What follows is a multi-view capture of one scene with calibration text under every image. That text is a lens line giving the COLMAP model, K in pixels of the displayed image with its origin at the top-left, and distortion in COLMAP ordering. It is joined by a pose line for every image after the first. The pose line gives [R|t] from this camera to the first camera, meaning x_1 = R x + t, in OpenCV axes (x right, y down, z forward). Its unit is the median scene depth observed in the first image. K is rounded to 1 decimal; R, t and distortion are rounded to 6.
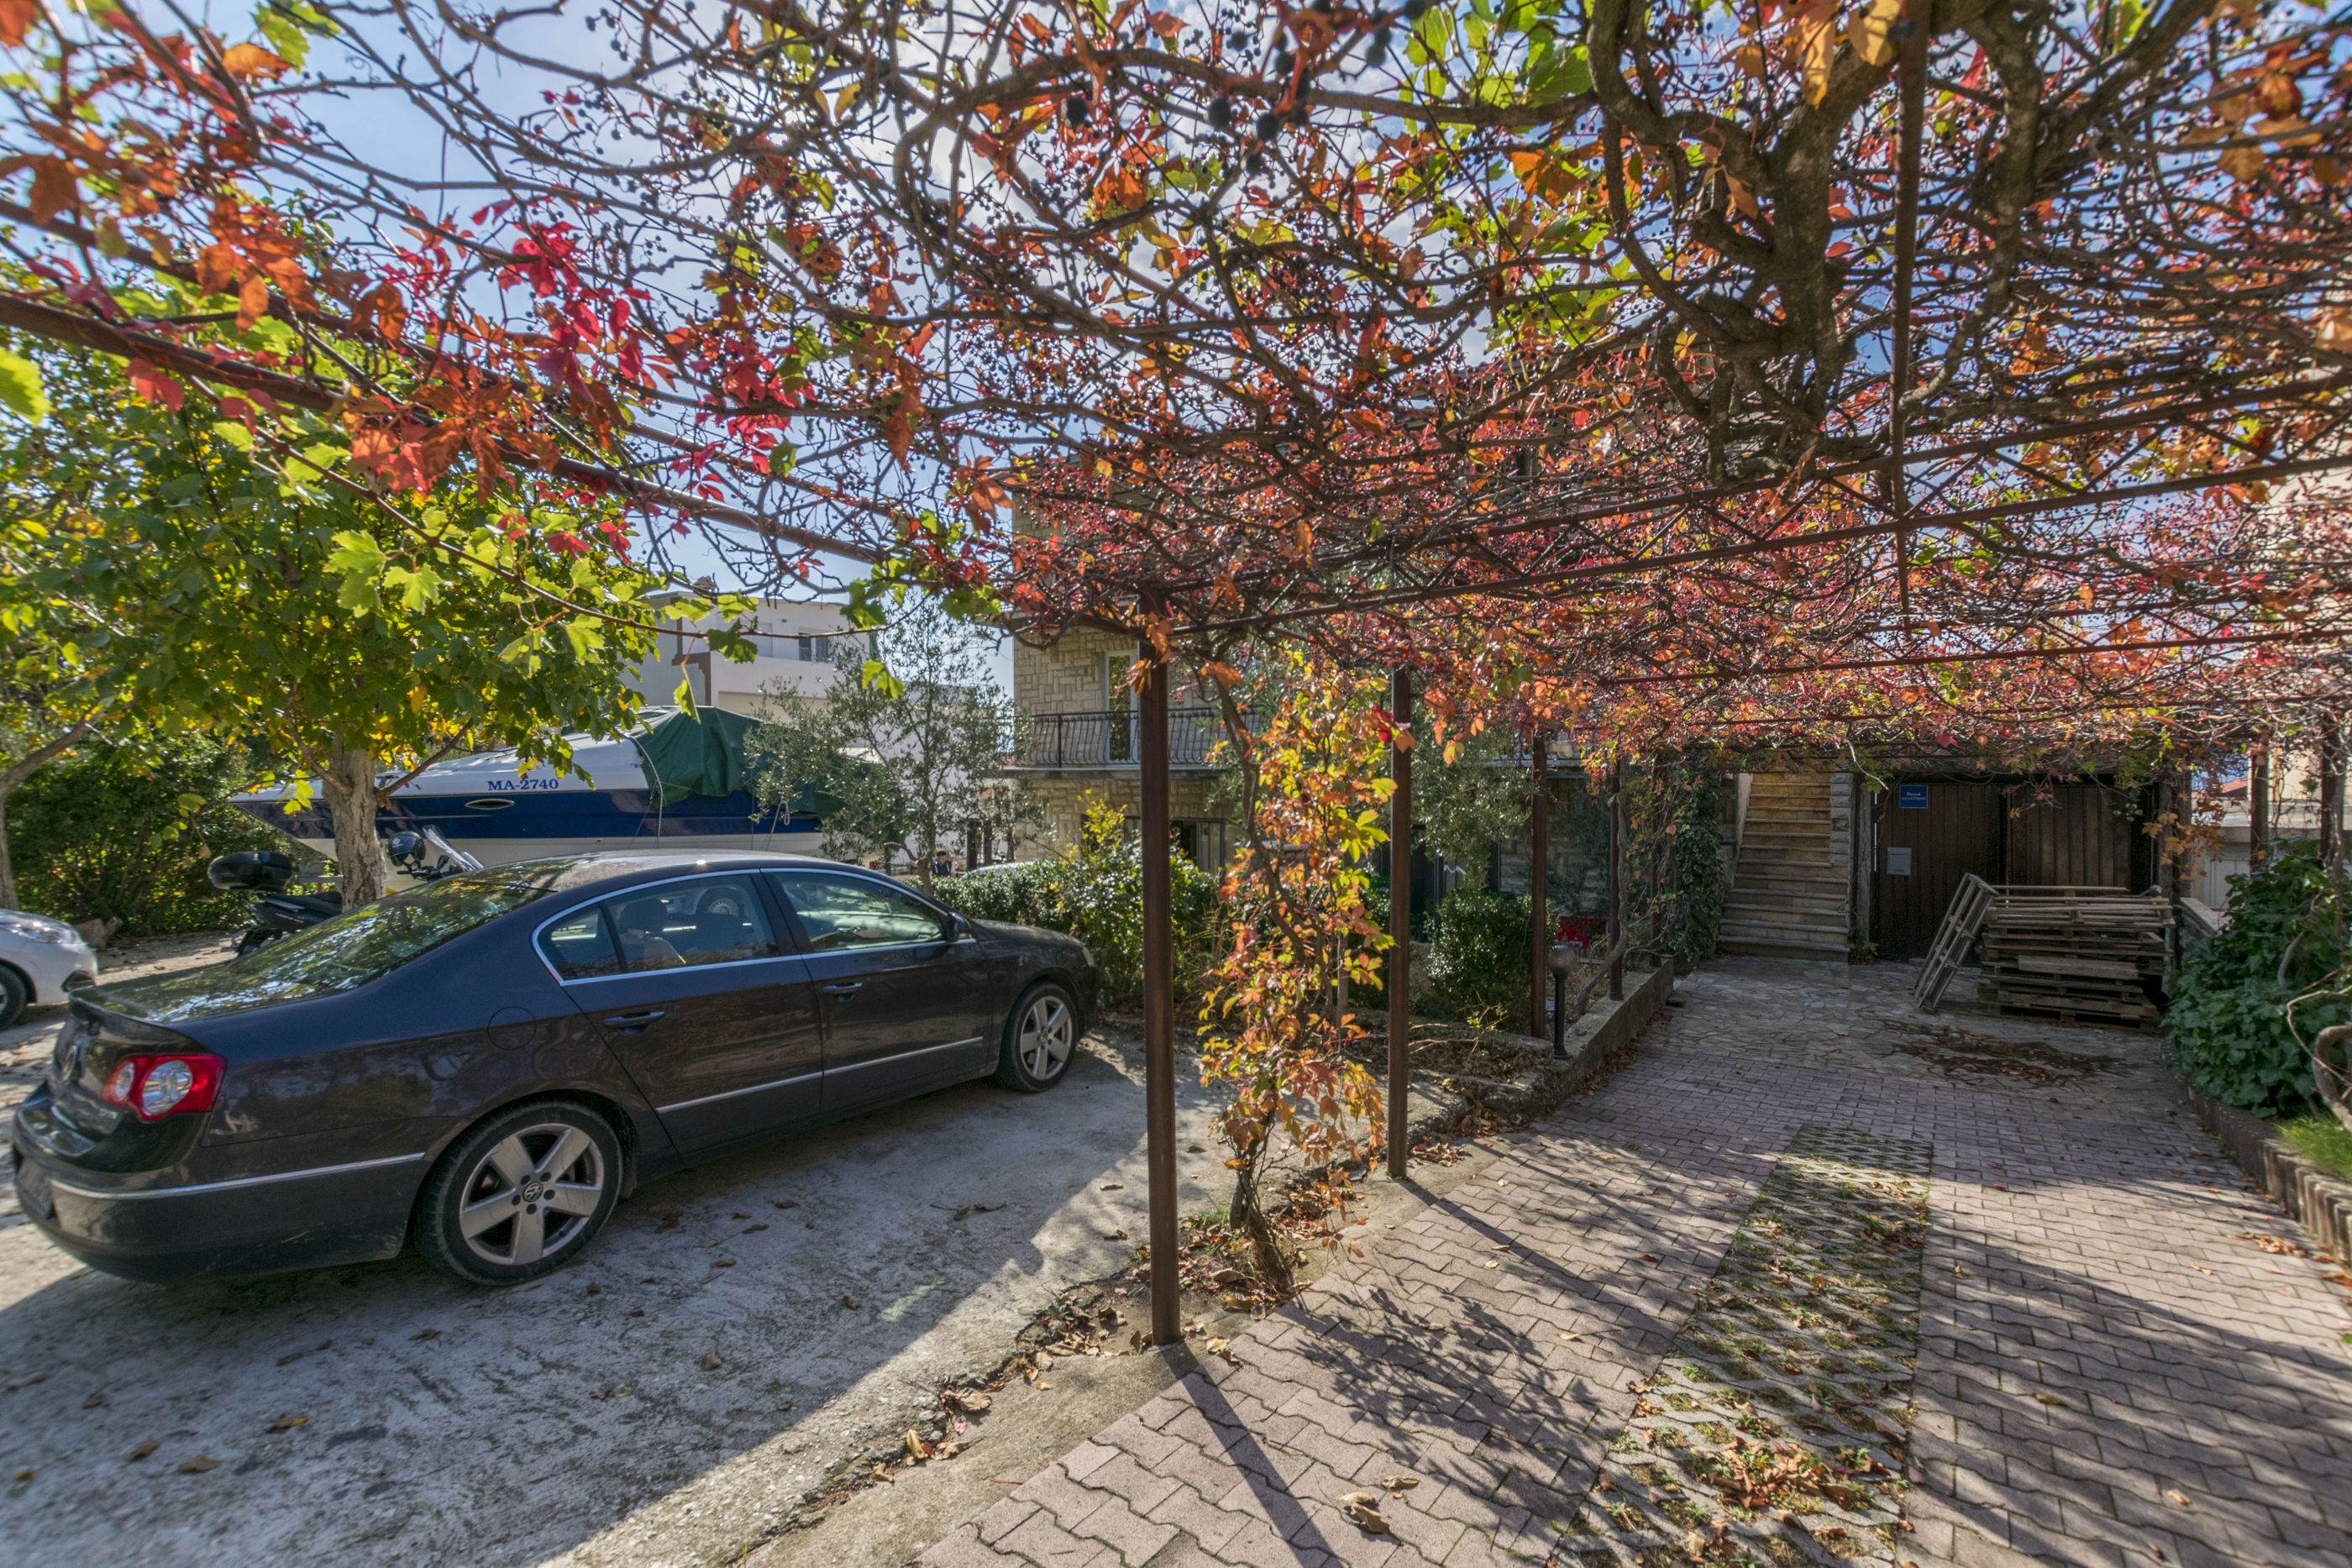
lens RADIAL K [[1045.1, 0, 1176.0], [0, 1045.1, 784.0], [0, 0, 1]] dist [-0.001485, -0.000348]
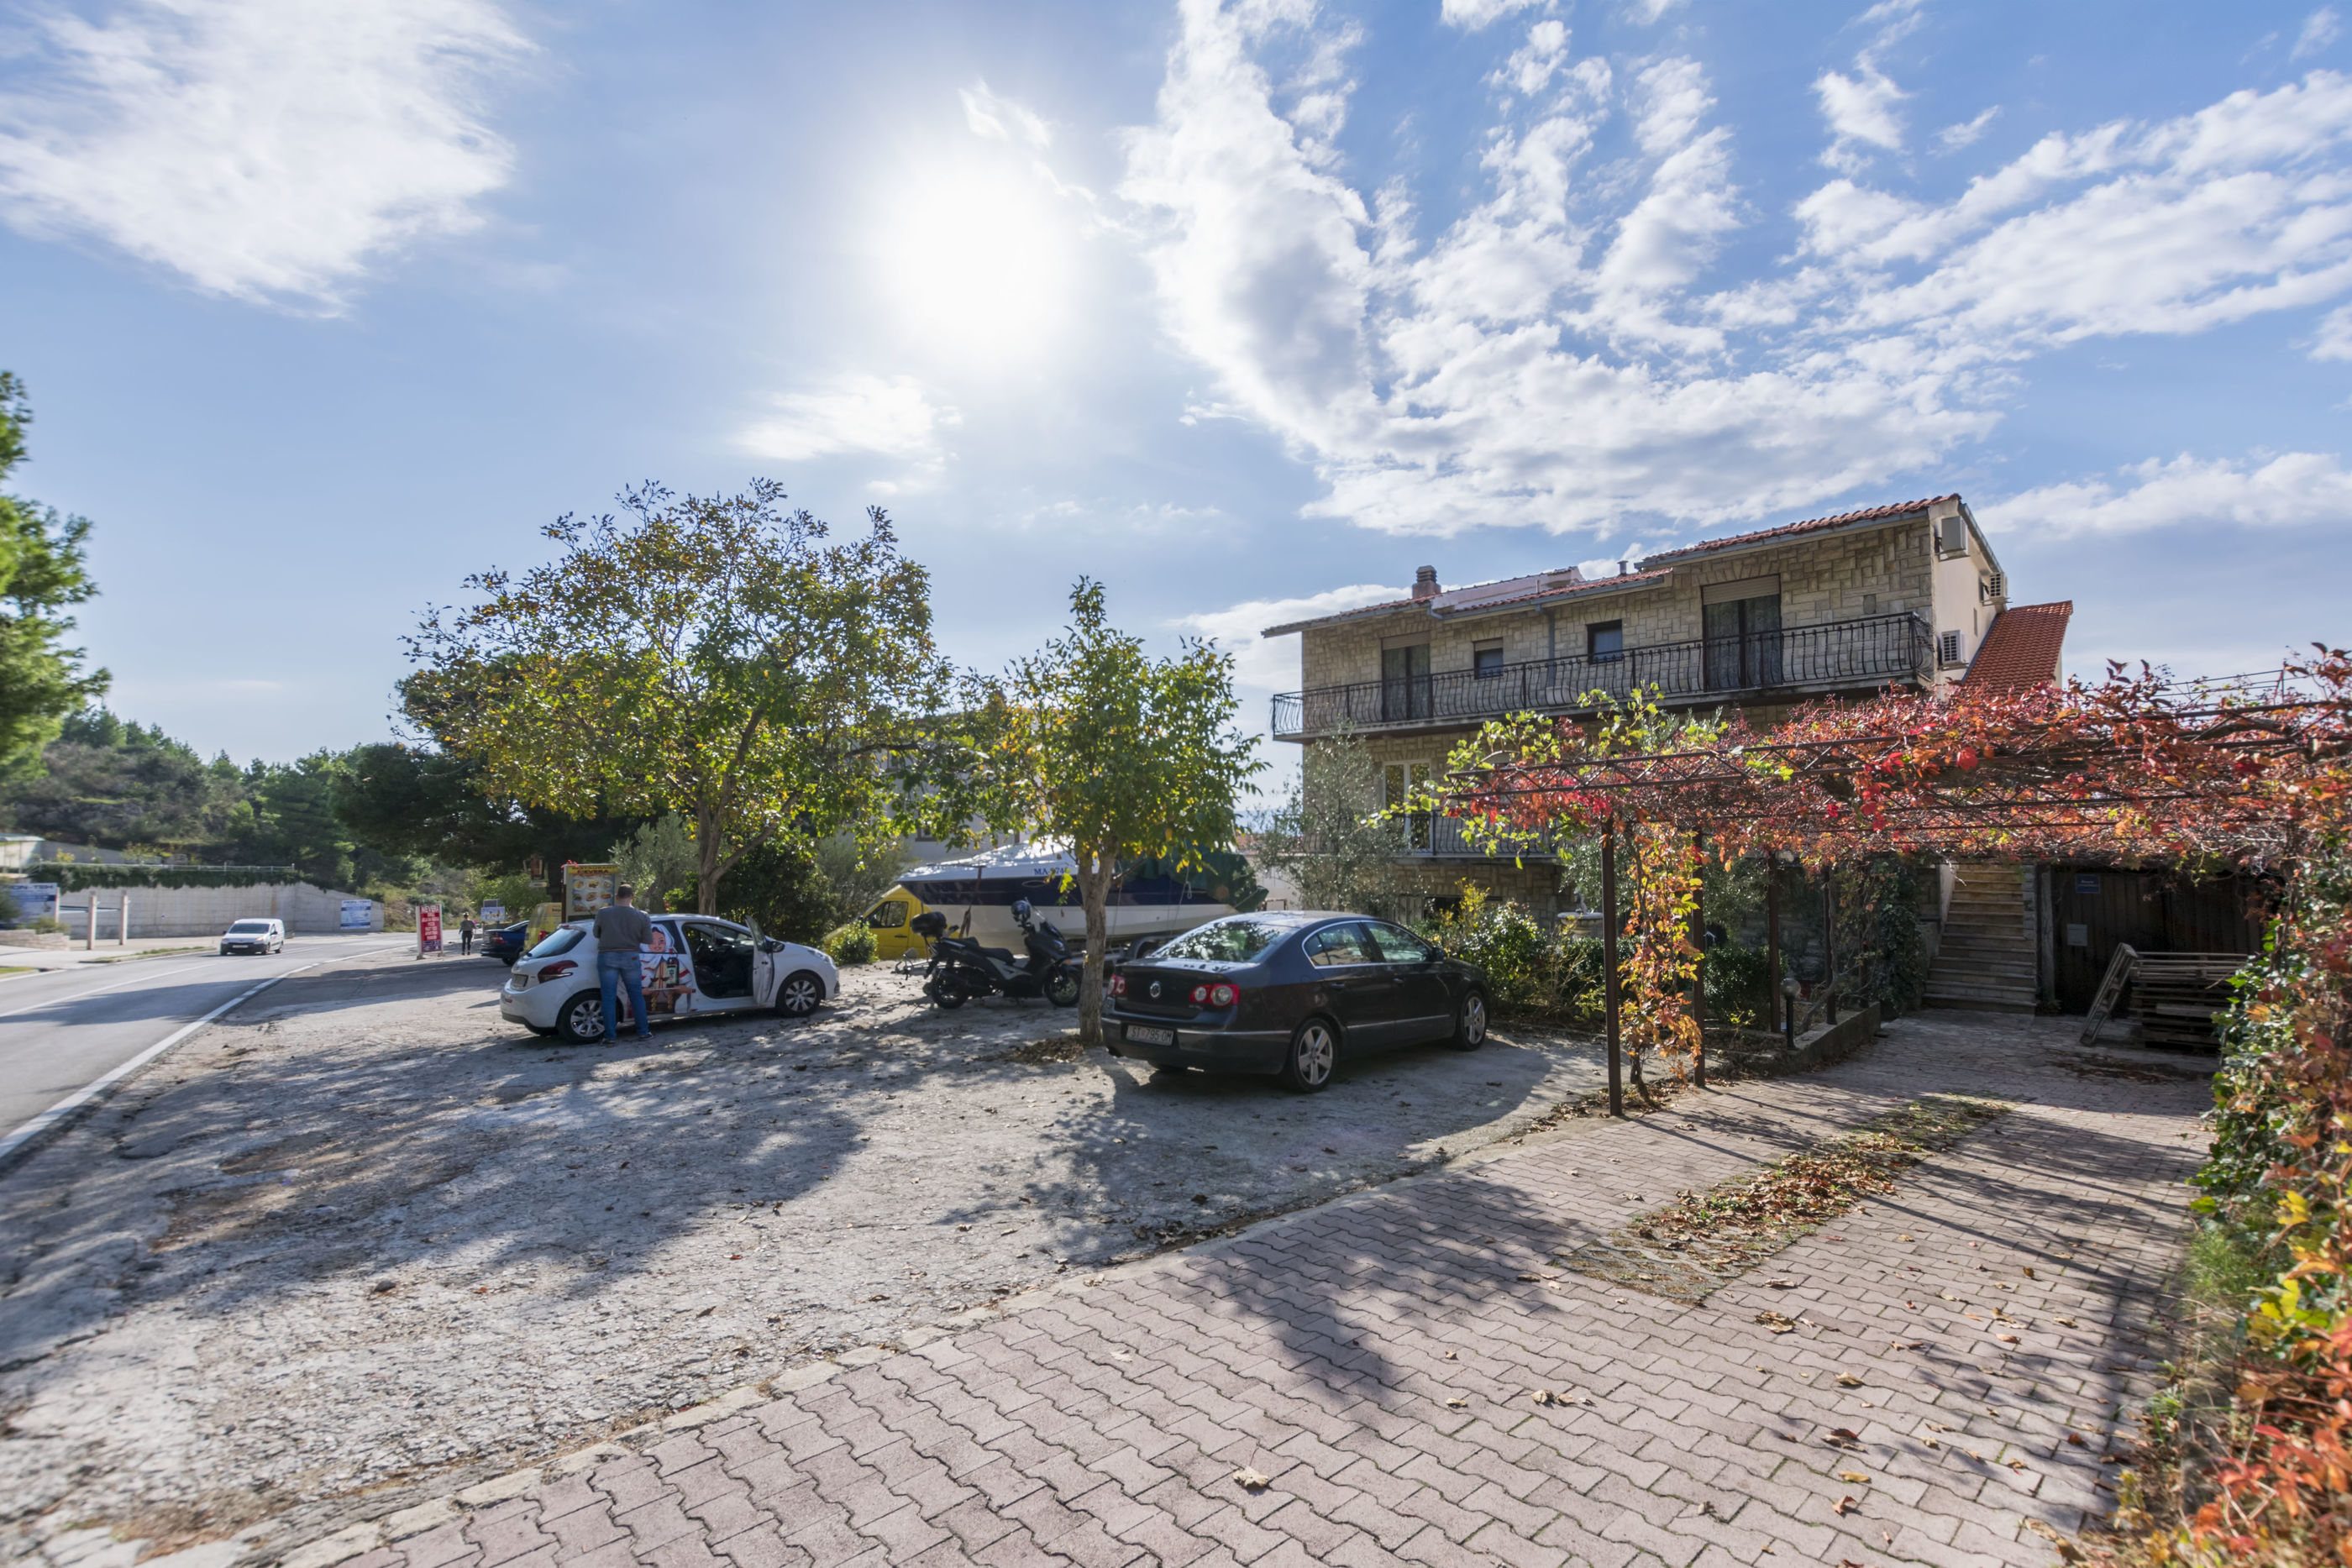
lens RADIAL K [[1034.6, 0, 1176.0], [0, 1034.6, 784.0], [0, 0, 1]] dist [0.000304, -0.000214]
pose [[0.985356, -0.010068, -0.170212, -0.457133], [-0.002445, 0.997318, -0.073145, -0.038003], [0.170492, 0.072490, 0.982689, -1.190681]]
